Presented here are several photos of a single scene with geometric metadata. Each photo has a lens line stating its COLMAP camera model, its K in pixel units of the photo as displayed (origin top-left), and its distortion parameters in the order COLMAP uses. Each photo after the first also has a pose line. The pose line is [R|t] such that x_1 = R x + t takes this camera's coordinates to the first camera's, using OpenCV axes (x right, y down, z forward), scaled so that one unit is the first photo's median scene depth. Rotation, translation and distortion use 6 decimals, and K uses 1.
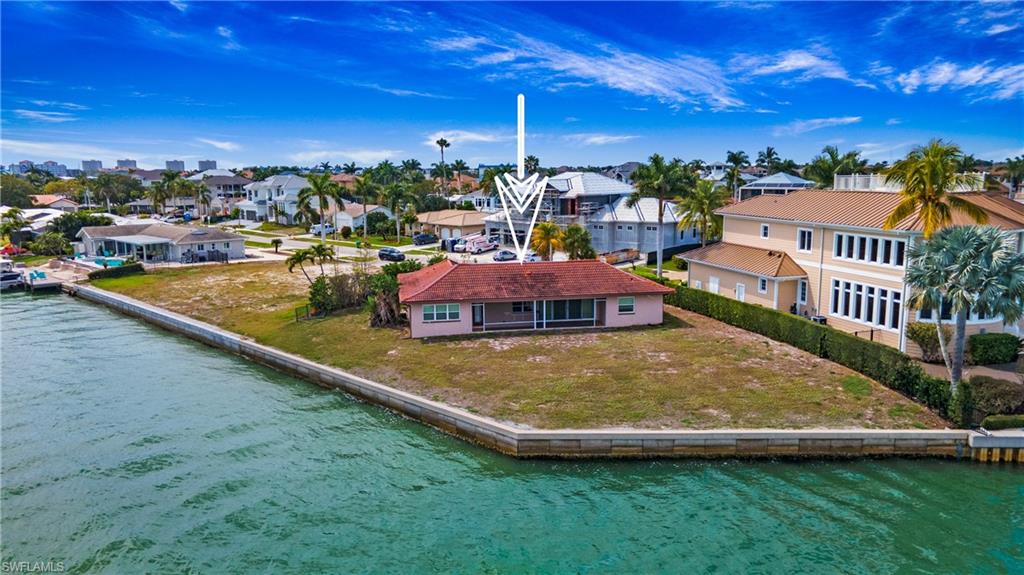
lens RADIAL K [[743.4, 0, 509.3], [0, 743.4, 288.1], [0, 0, 1]] dist [0.040630, 0.007488]
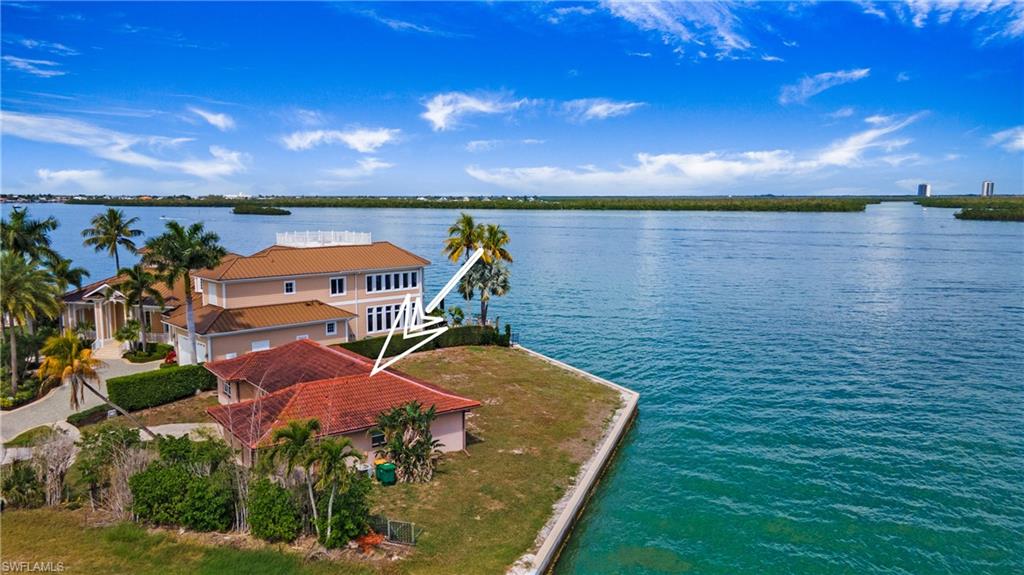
lens RADIAL K [[745.6, 0, 509.1], [0, 745.6, 286.8], [0, 0, 1]] dist [0.022058, 0.047582]
pose [[-0.449711, -0.098789, 0.887694, -0.861970], [0.146012, 0.972363, 0.182182, -0.249564], [-0.881158, 0.211544, -0.422858, 1.260469]]
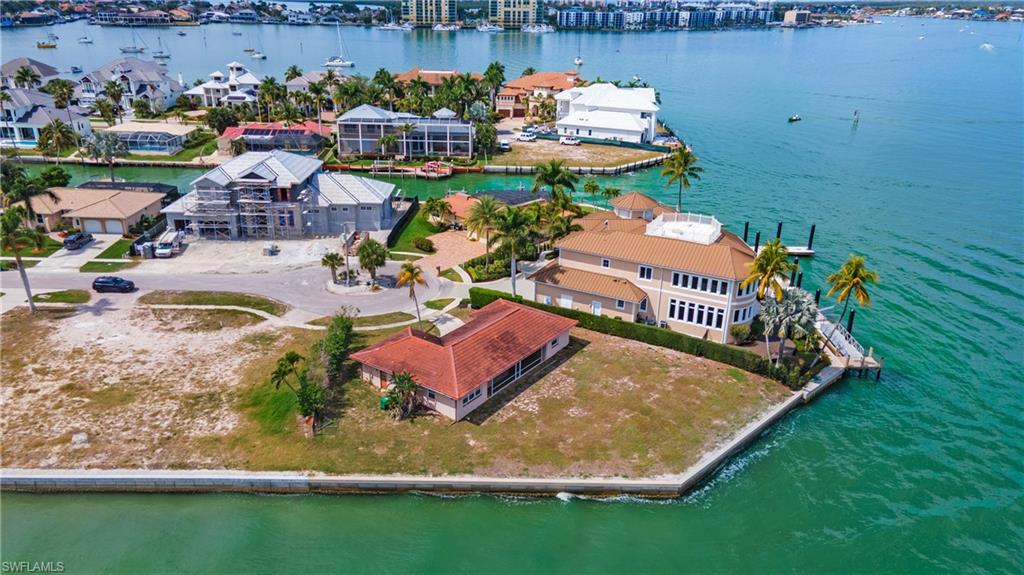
lens RADIAL K [[745.6, 0, 509.1], [0, 745.6, 286.8], [0, 0, 1]] dist [0.022058, 0.047582]
pose [[0.705405, -0.240200, 0.666864, -0.829037], [0.087501, 0.963143, 0.254360, -0.447281], [-0.703383, -0.121075, 0.700424, 0.109086]]
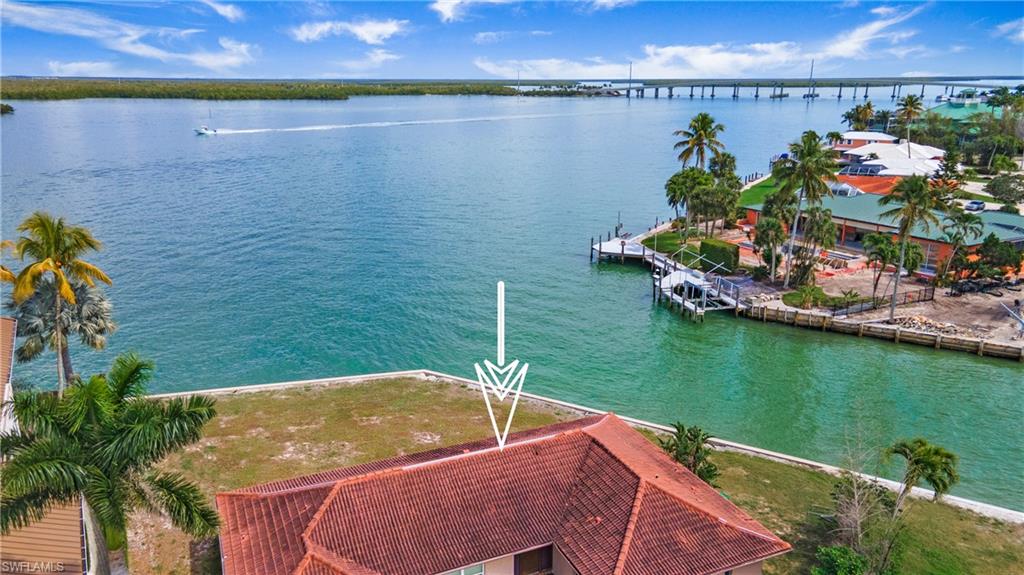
lens RADIAL K [[745.6, 0, 509.1], [0, 745.6, 286.8], [0, 0, 1]] dist [0.022058, 0.047582]
pose [[-0.968733, 0.077922, -0.235552, 0.128886], [-0.028112, 0.908812, 0.416257, -0.412517], [0.246508, 0.409864, -0.878206, 1.559183]]
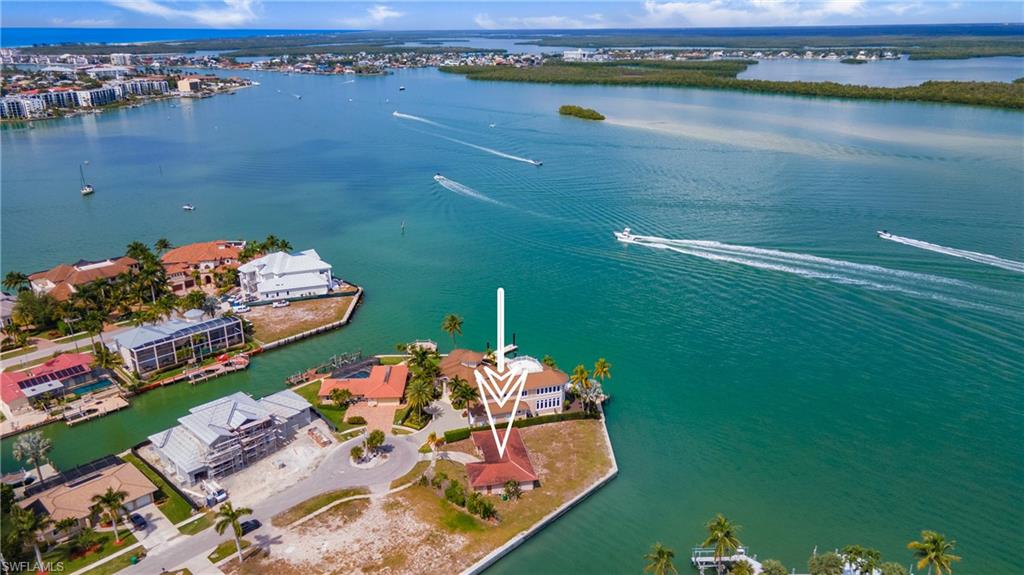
lens RADIAL K [[745.6, 0, 509.1], [0, 745.6, 286.8], [0, 0, 1]] dist [0.022058, 0.047582]
pose [[-0.025132, -0.321397, 0.946611, -2.506871], [0.162494, 0.933004, 0.321091, -1.538137], [-0.986389, 0.161889, 0.028776, 0.881429]]
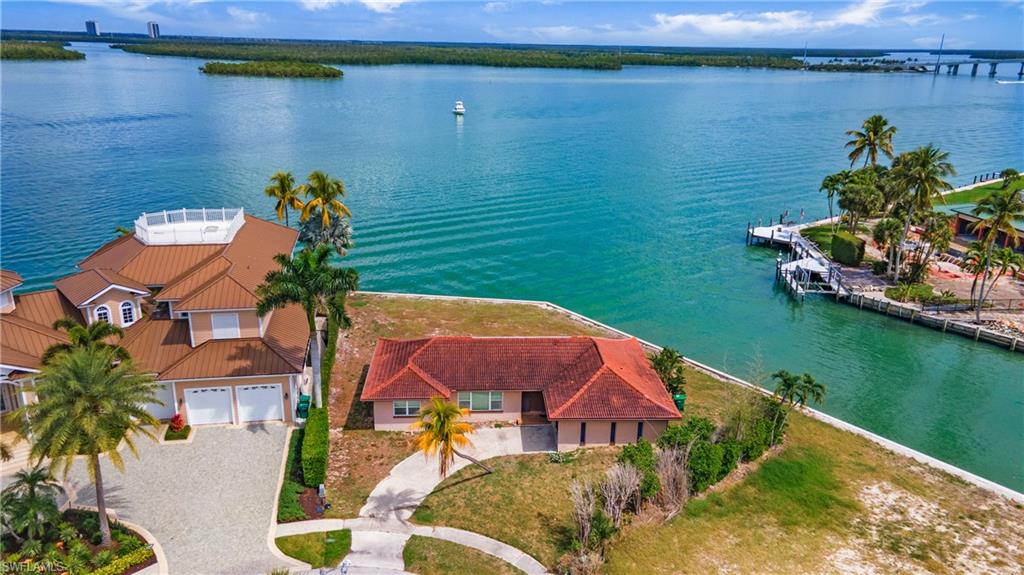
lens RADIAL K [[745.6, 0, 509.1], [0, 745.6, 286.8], [0, 0, 1]] dist [0.022058, 0.047582]
pose [[-0.993756, -0.042163, 0.103306, -0.066140], [0.009603, 0.890102, 0.455660, -0.553828], [-0.111165, 0.453807, -0.884139, 1.931312]]
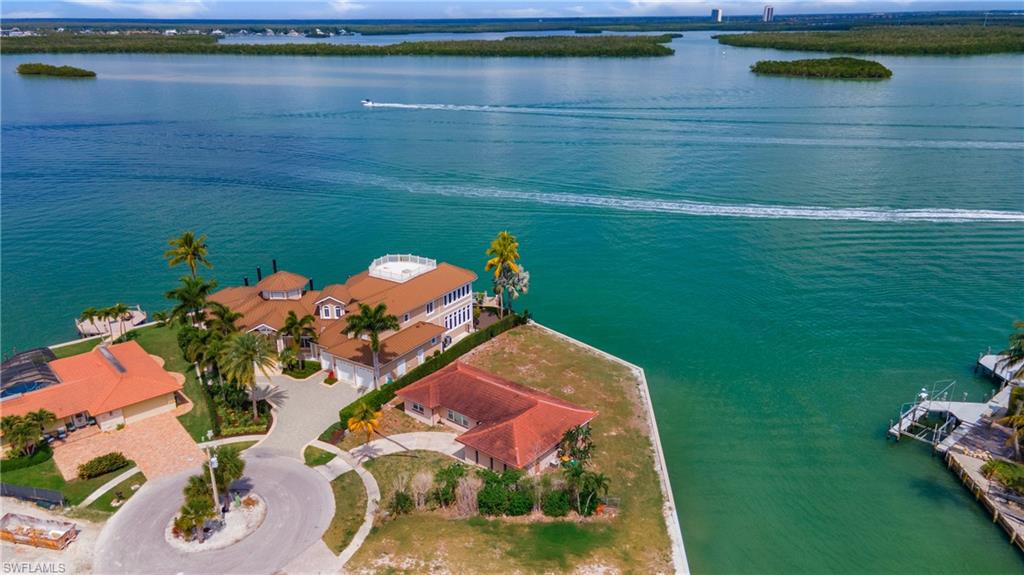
lens RADIAL K [[745.6, 0, 509.1], [0, 745.6, 286.8], [0, 0, 1]] dist [0.022058, 0.047582]
pose [[-0.655664, -0.242925, 0.714907, -1.012296], [0.134056, 0.894335, 0.426841, -0.851947], [-0.743057, 0.375702, -0.553818, 1.817561]]
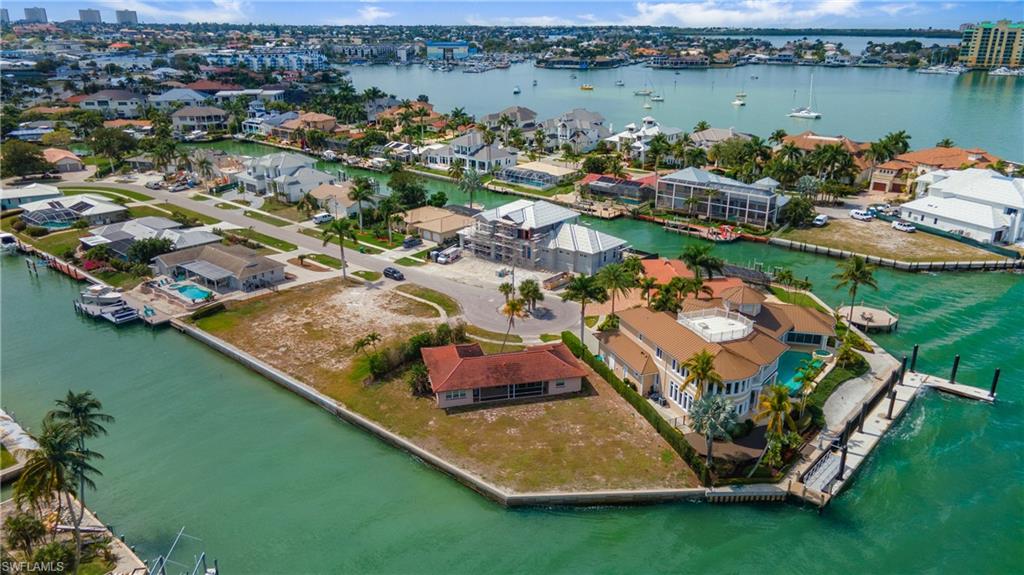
lens RADIAL K [[743.4, 0, 509.3], [0, 743.4, 288.1], [0, 0, 1]] dist [0.040630, 0.007488]
pose [[0.997411, -0.012728, 0.070780, -0.086505], [-0.000902, 0.981922, 0.189284, -0.545395], [-0.071909, -0.188858, 0.979368, -0.684738]]
